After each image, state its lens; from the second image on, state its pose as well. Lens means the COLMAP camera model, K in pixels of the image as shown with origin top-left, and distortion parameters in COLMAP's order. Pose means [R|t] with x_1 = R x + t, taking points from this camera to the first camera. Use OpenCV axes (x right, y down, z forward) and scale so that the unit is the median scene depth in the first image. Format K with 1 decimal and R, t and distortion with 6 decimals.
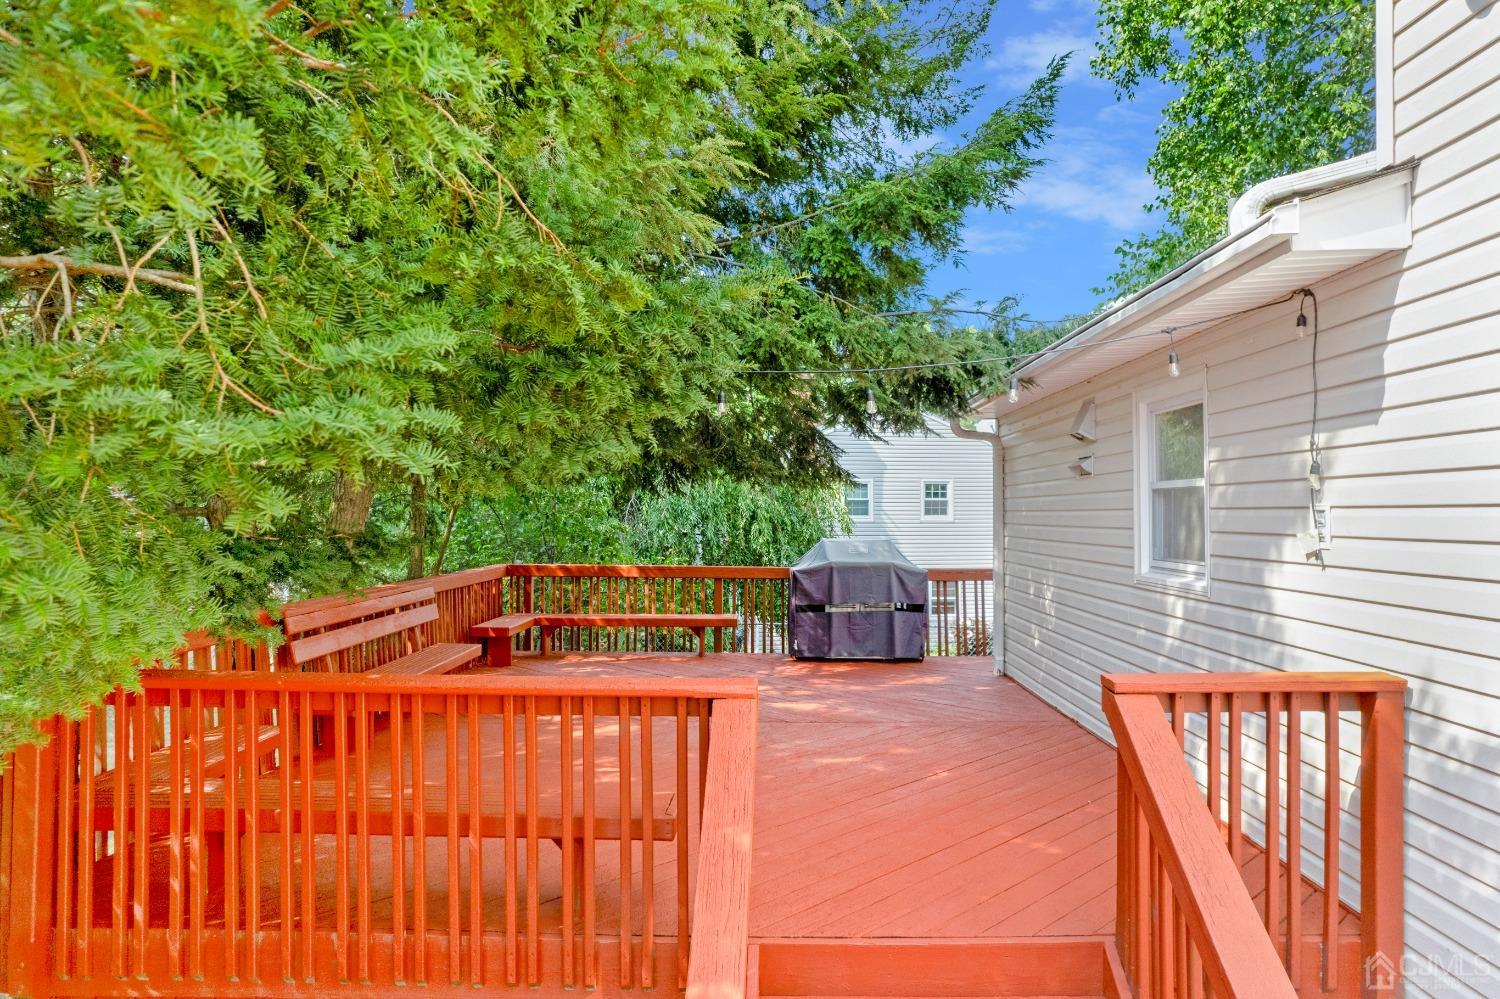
lens RADIAL K [[964.0, 0, 750.1], [0, 964.0, 513.0], [0, 0, 1]] dist [-0.068964, 0.078260]
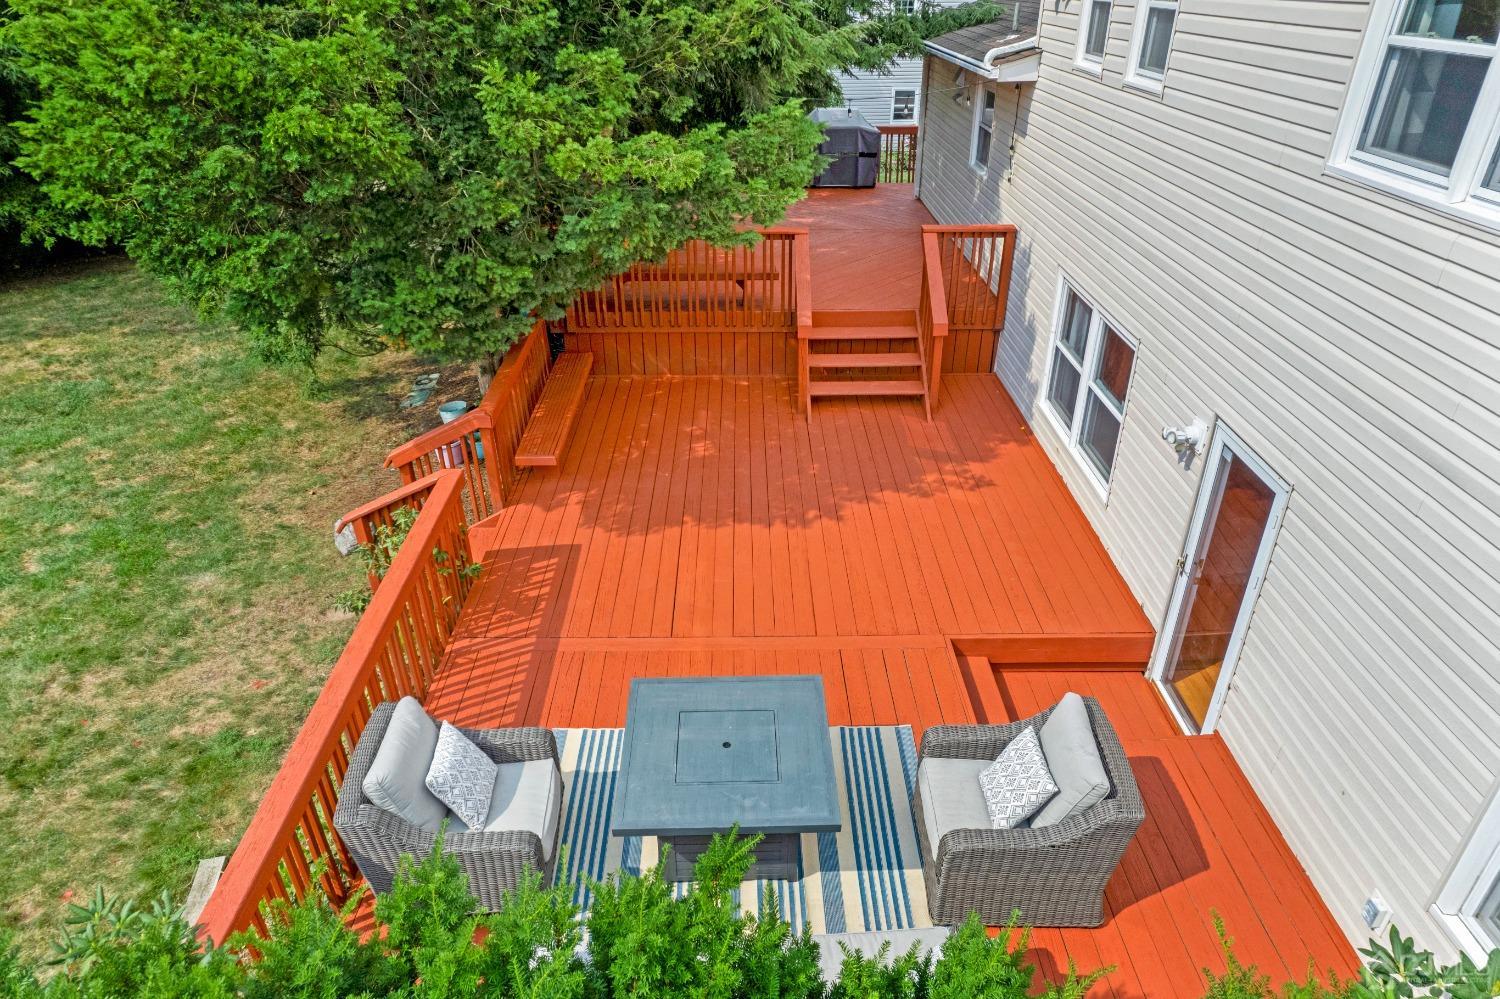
lens RADIAL K [[964.0, 0, 750.1], [0, 964.0, 513.0], [0, 0, 1]] dist [-0.068964, 0.078260]
pose [[0.999288, -0.024567, 0.028633, -0.189087], [0.006334, 0.857408, 0.514599, -0.402936], [-0.037193, -0.514051, 0.856953, -1.348529]]
